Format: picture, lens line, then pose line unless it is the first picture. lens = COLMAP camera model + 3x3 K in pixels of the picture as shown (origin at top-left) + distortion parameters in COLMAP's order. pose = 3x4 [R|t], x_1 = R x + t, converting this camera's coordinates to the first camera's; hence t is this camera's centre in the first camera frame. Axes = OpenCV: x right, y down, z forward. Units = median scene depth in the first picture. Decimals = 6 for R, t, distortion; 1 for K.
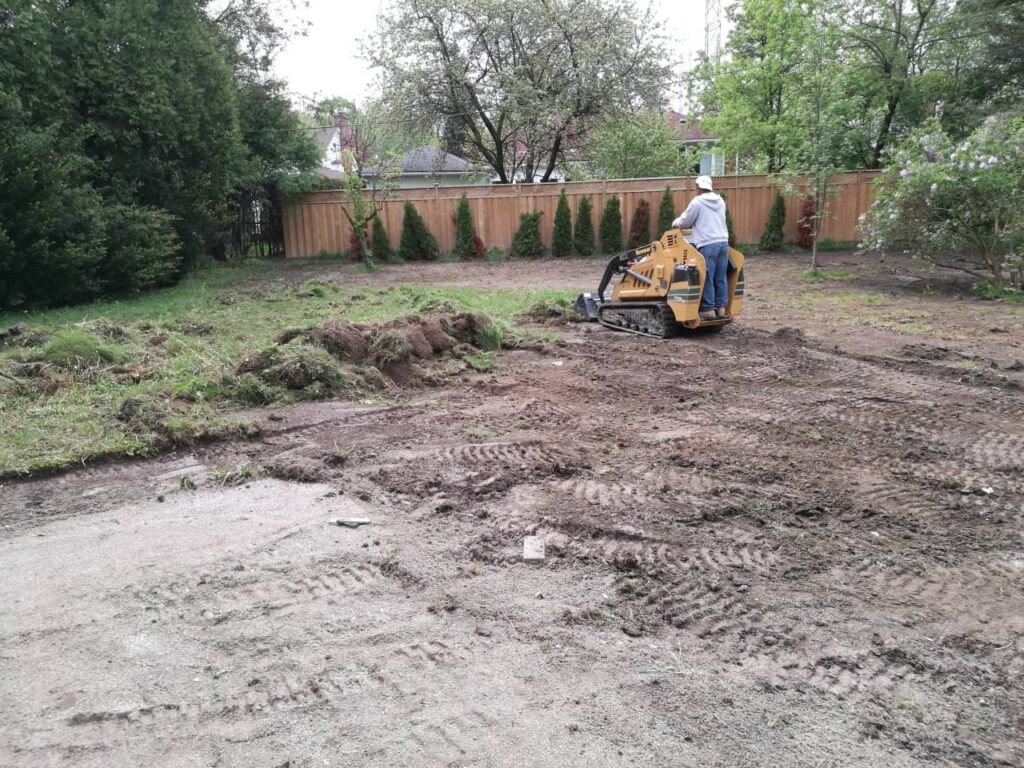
lens RADIAL K [[810.0, 0, 484.3], [0, 810.0, 392.1], [0, 0, 1]] dist [-0.007028, 0.018039]
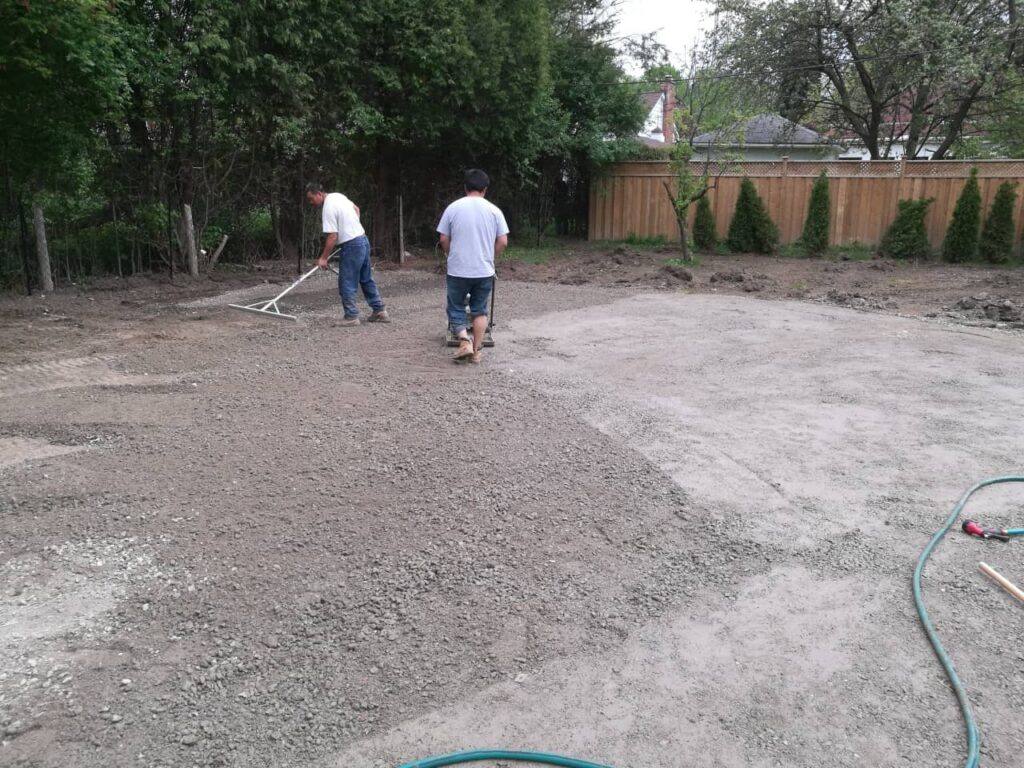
lens RADIAL K [[810.0, 0, 510.0], [0, 810.0, 384.2], [0, 0, 1]] dist [-0.007028, 0.018039]
pose [[0.943346, 0.117858, -0.310175, -0.045245], [-0.112100, 0.993030, 0.036392, -0.040508], [0.312302, 0.000441, 0.949983, 0.185574]]
